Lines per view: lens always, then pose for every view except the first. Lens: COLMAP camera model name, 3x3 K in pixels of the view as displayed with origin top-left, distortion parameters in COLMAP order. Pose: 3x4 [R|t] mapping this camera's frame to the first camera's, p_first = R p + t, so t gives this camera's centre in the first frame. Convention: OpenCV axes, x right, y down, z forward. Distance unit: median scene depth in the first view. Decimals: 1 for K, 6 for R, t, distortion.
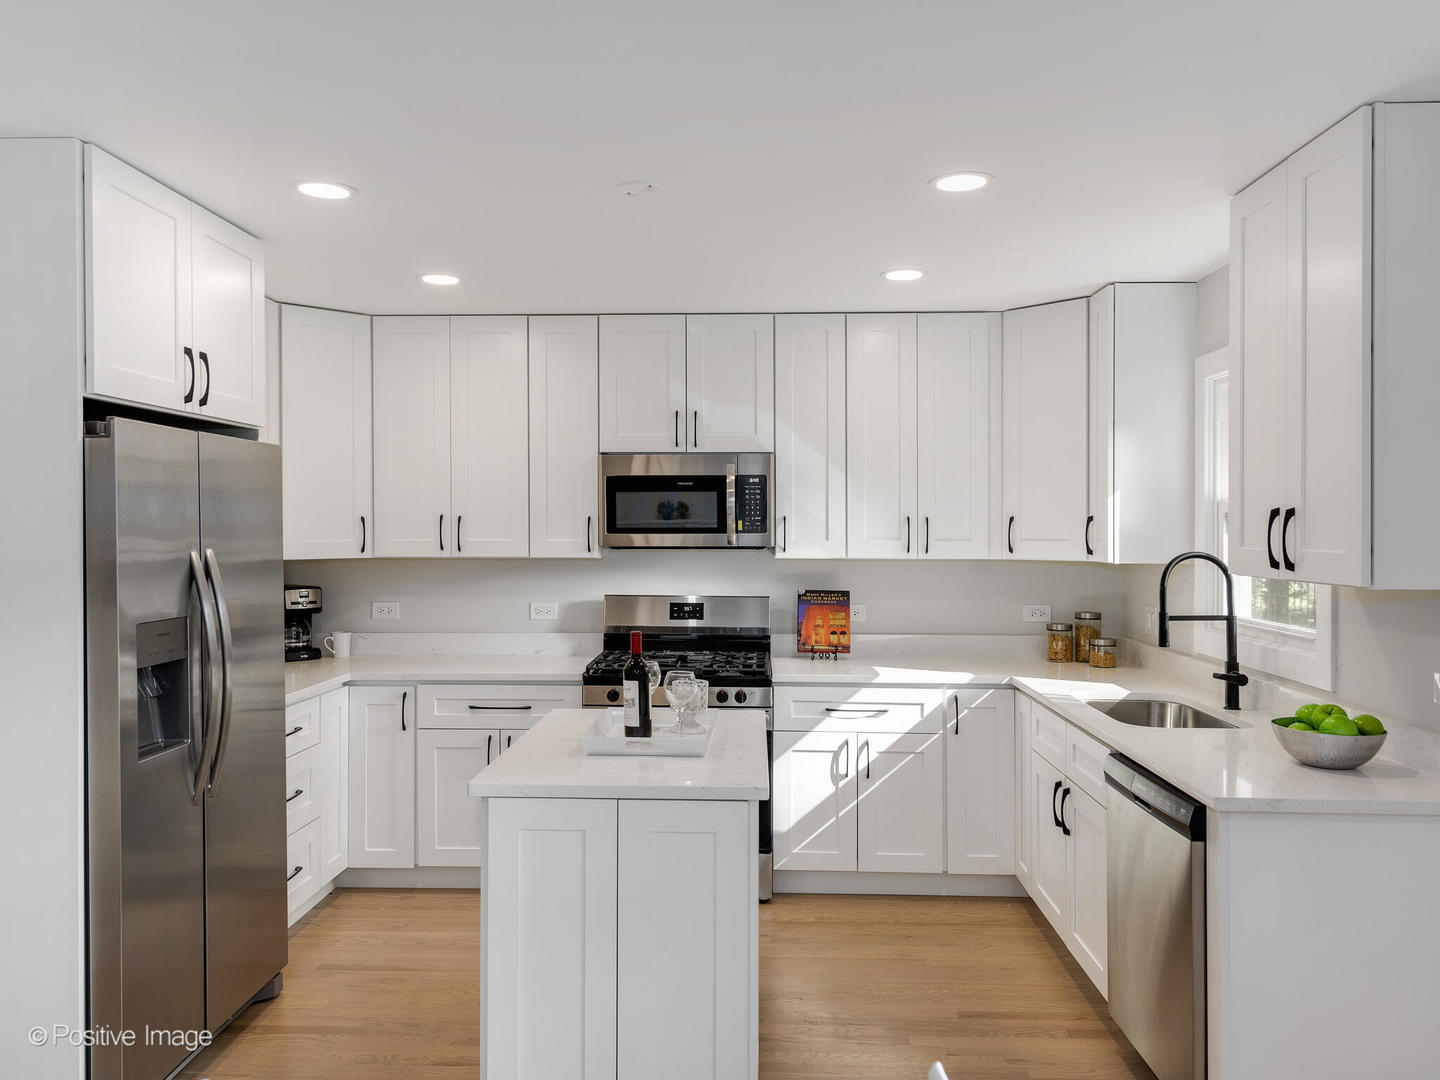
lens RADIAL K [[1081.0, 0, 720.6], [0, 1081.0, 531.5], [0, 0, 1]] dist [0.020530, 0.004023]
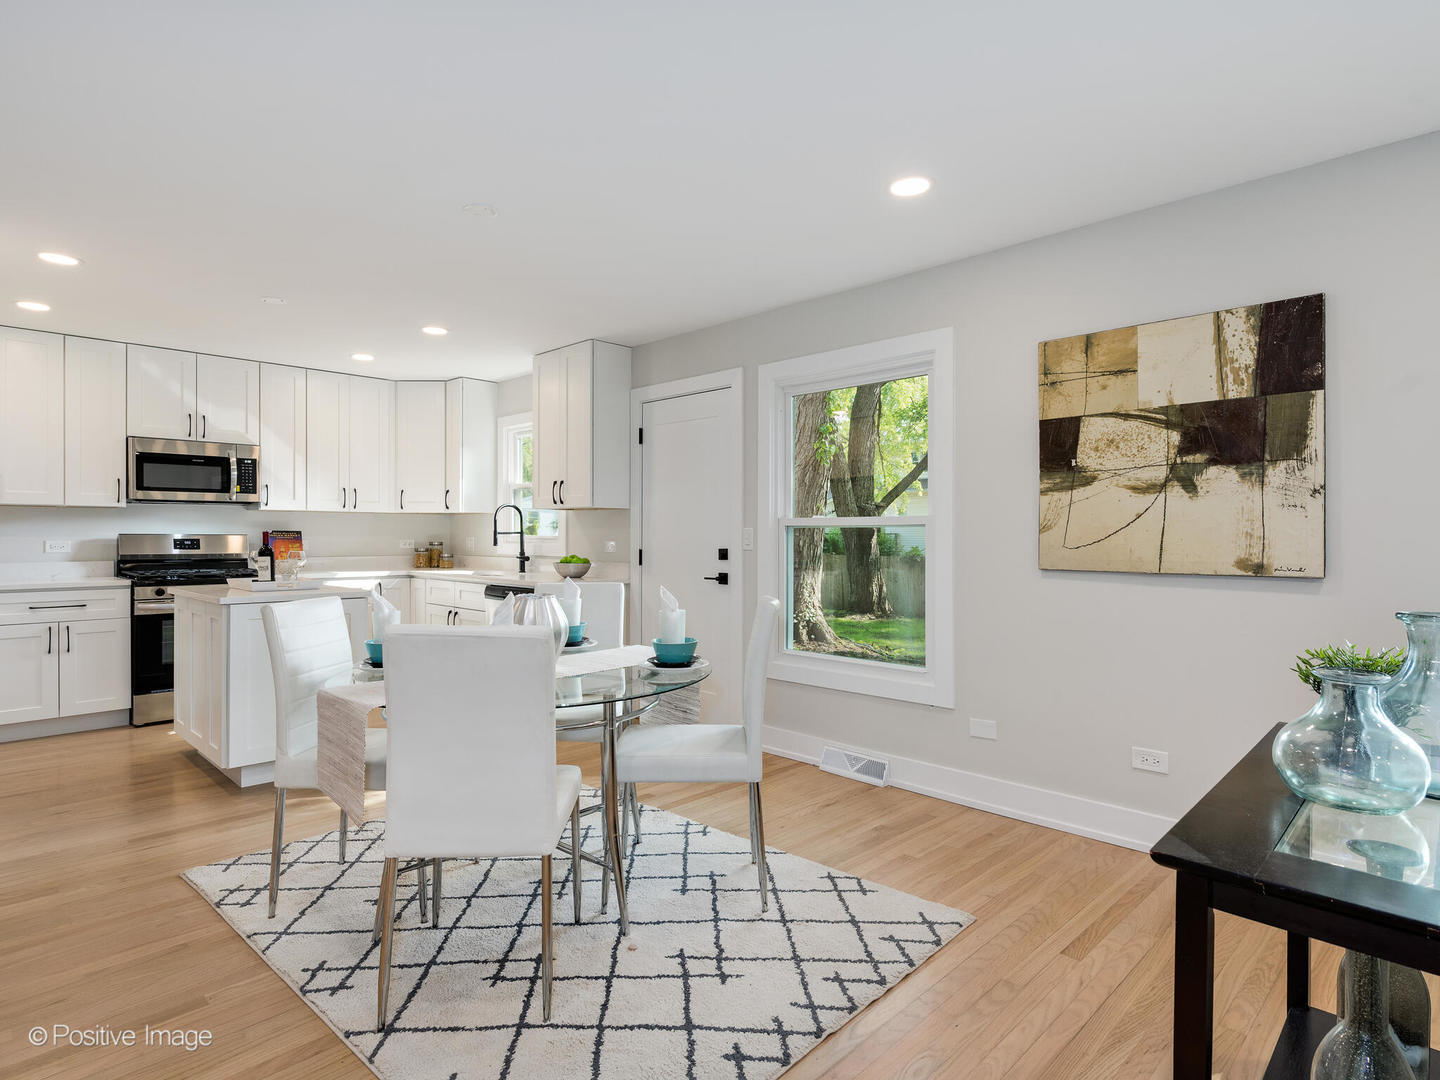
lens RADIAL K [[782.8, 0, 724.0], [0, 782.8, 533.7], [0, 0, 1]] dist [0.008245, -0.002648]
pose [[0.674999, 0.001299, 0.737817, -0.361131], [0.001018, 0.999996, -0.002693, 0.066493], [-0.737818, 0.002569, 0.674995, -0.340404]]
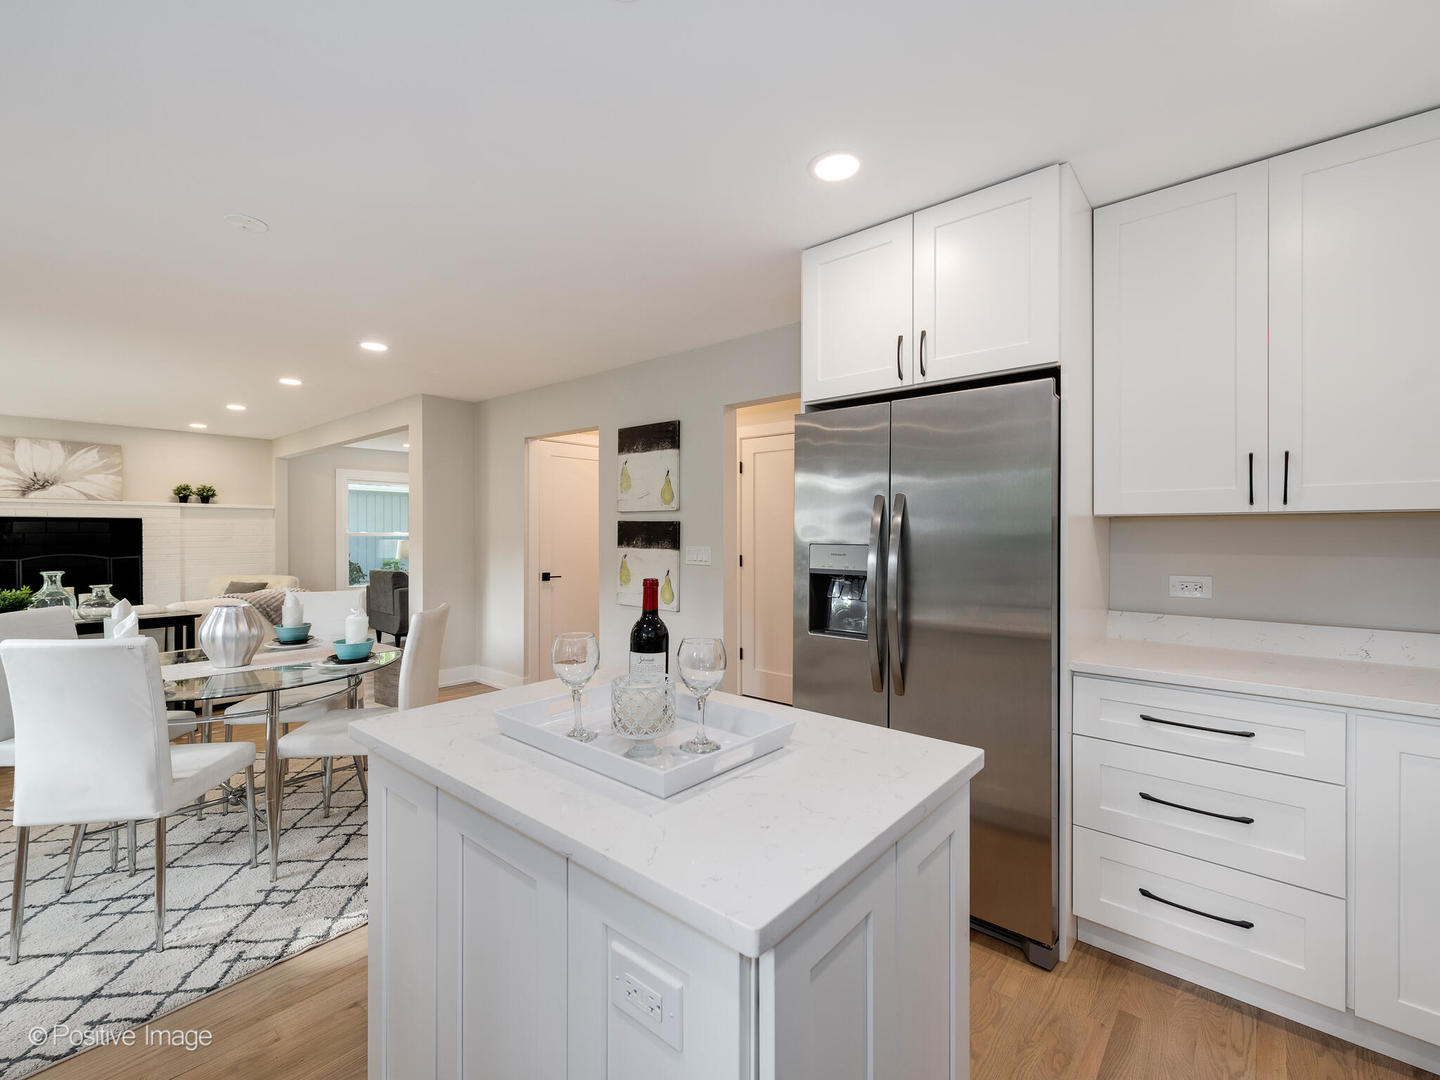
lens RADIAL K [[636.1, 0, 718.3], [0, 636.1, 538.3], [0, 0, 1]] dist [0.009787, -0.001271]
pose [[-0.621301, 0.002333, -0.783568, 0.145286], [-0.005786, 0.999955, 0.007565, 0.040940], [0.783550, 0.009234, -0.621260, 0.847308]]
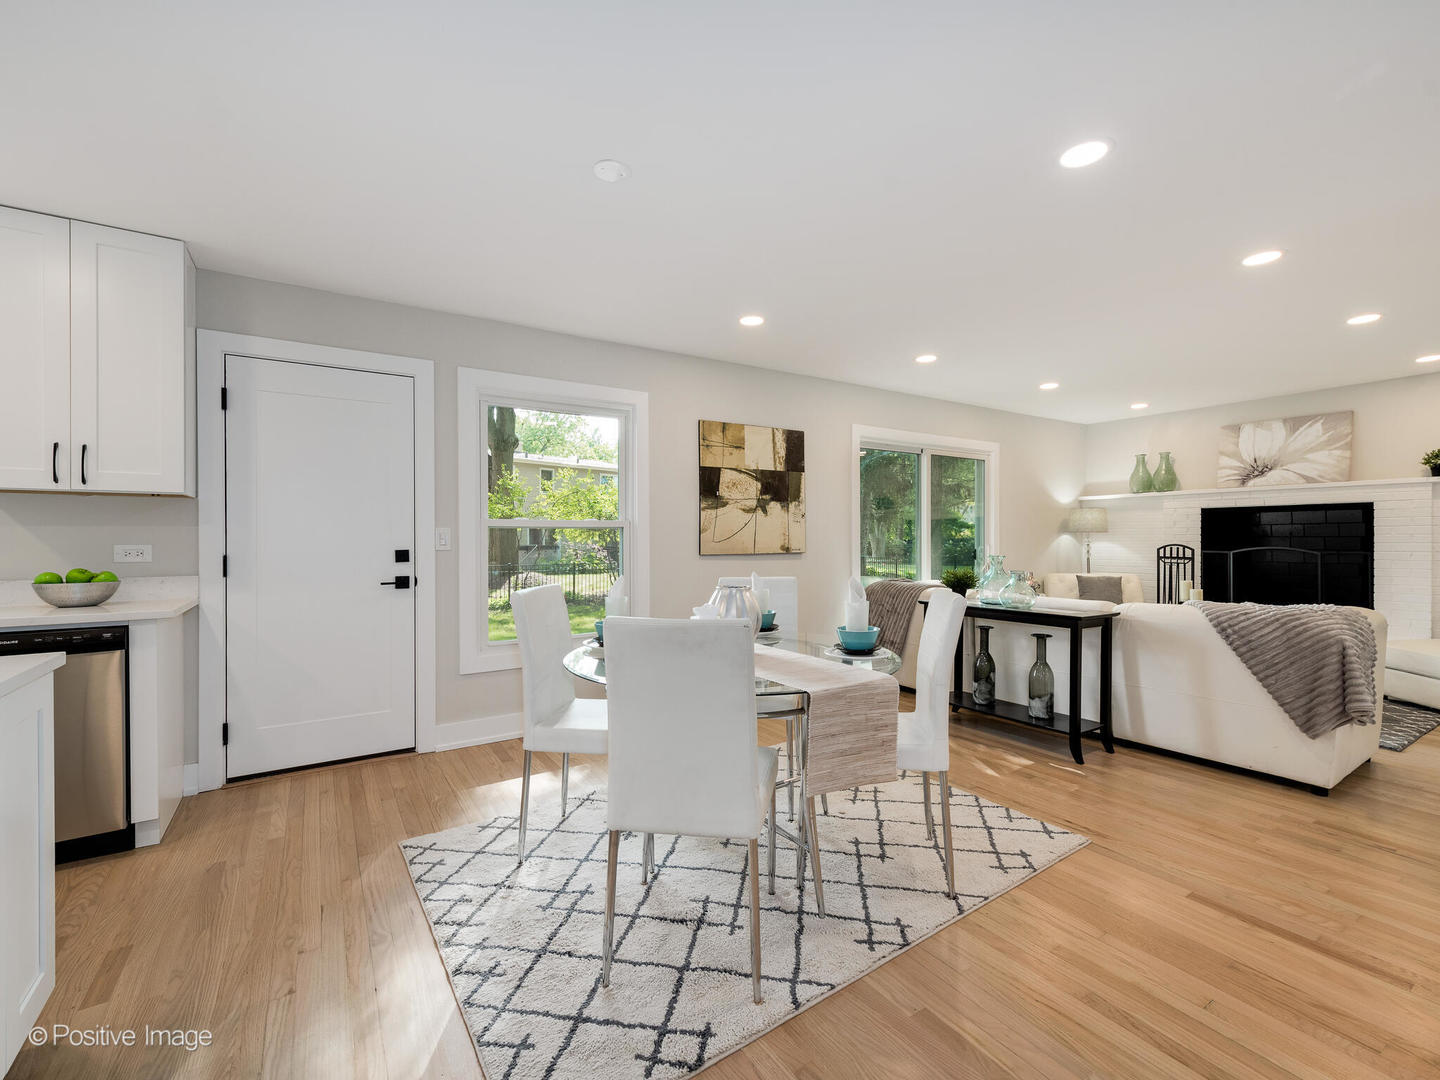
lens RADIAL K [[636.1, 0, 720.6], [0, 636.1, 539.6], [0, 0, 1]] dist [0.009787, -0.001271]
pose [[-0.573453, -0.005009, 0.819223, -0.453389], [0.003566, 0.999957, 0.008610, 0.065438], [-0.819231, 0.007858, -0.573410, 0.449247]]
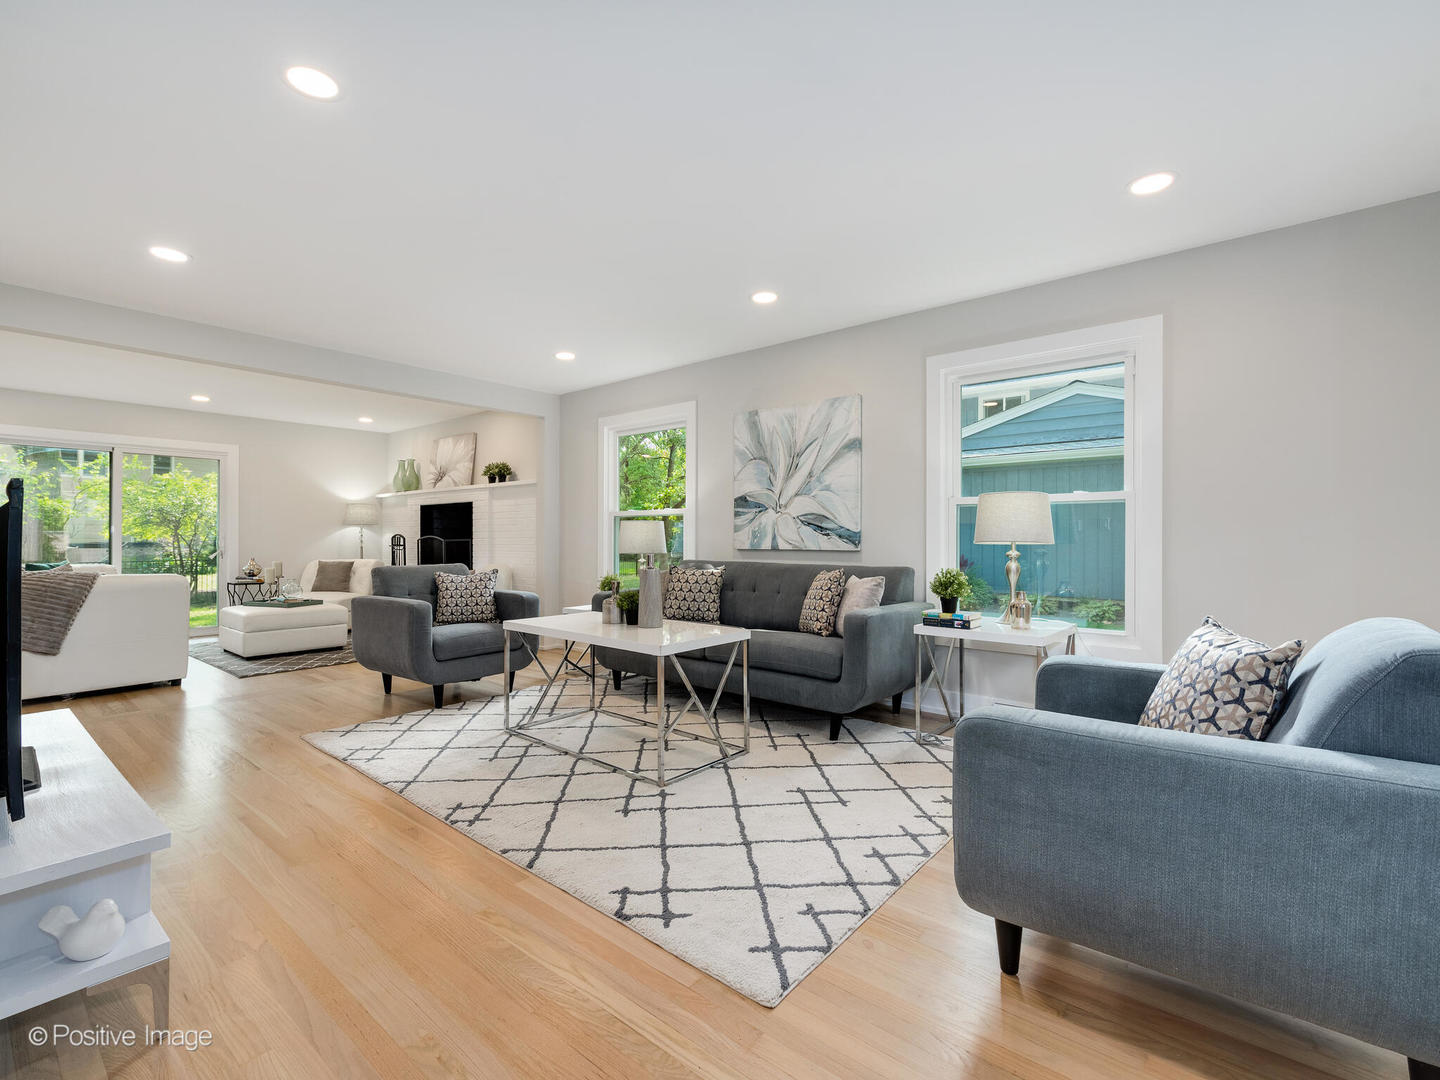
lens RADIAL K [[658.5, 0, 721.0], [0, 658.5, 534.8], [0, 0, 1]] dist [0.008848, -0.001920]
pose [[-0.795030, -0.000632, 0.606569, -1.586246], [0.001272, 0.999996, 0.002710, 0.087886], [-0.606568, 0.002926, -0.795026, -0.253456]]
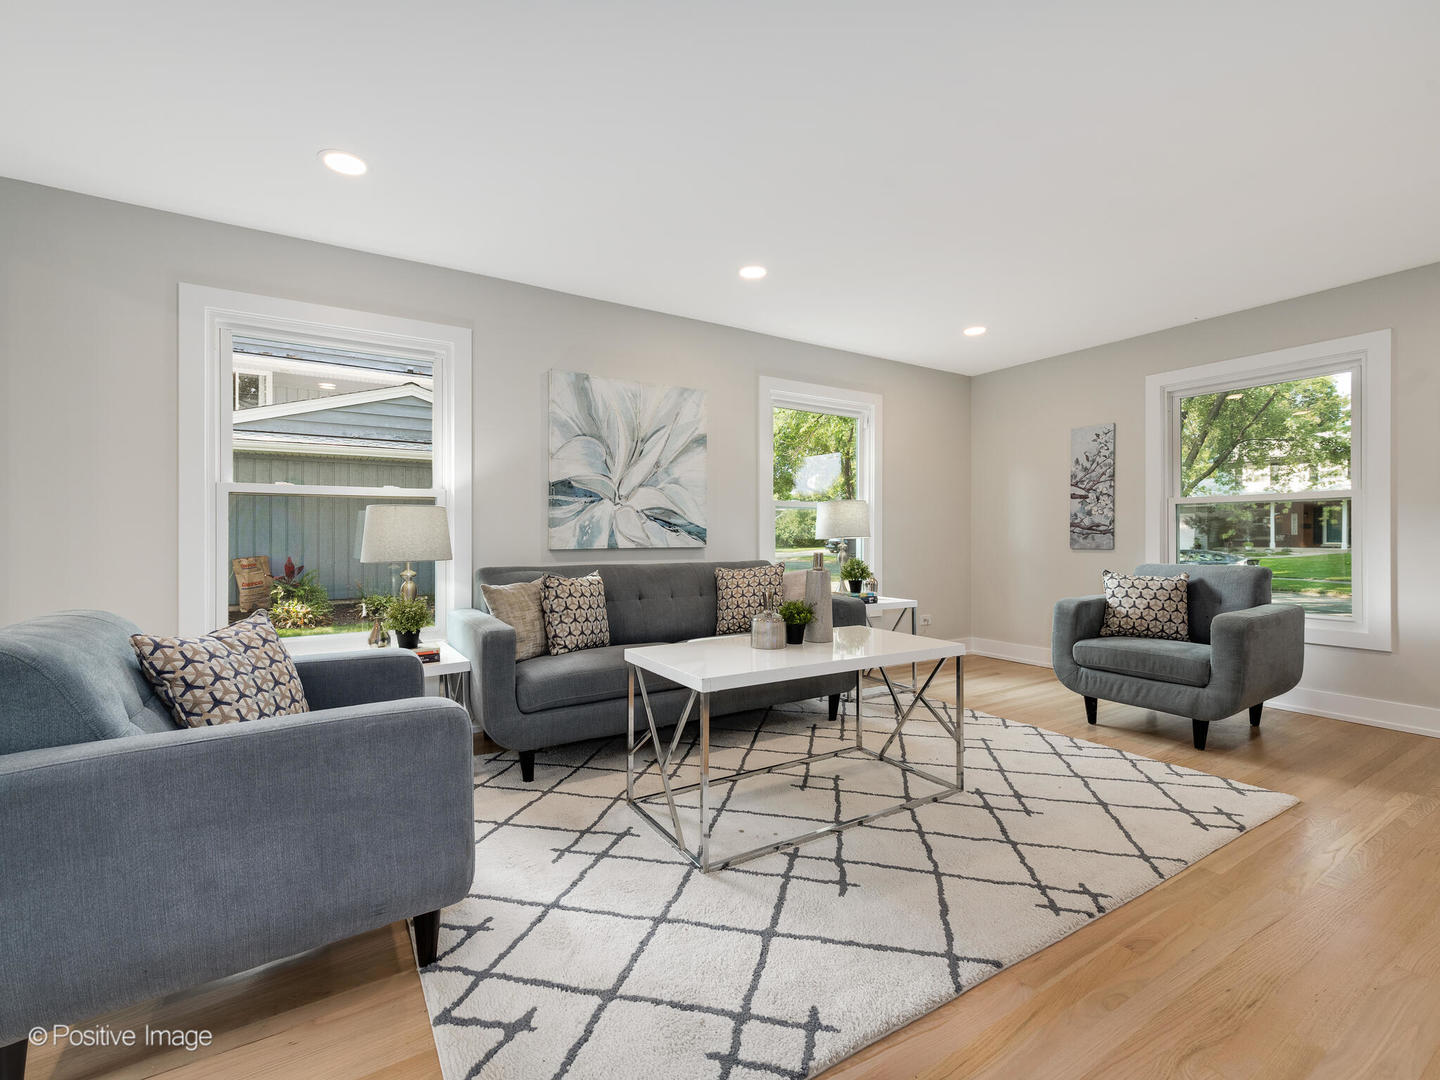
lens RADIAL K [[636.1, 0, 721.0], [0, 636.1, 538.3], [0, 0, 1]] dist [0.009787, -0.001271]
pose [[-0.820522, 0.001536, -0.571614, -0.677669], [-0.002885, 0.999973, 0.006828, 0.094200], [0.571608, 0.007252, -0.820495, -0.360857]]
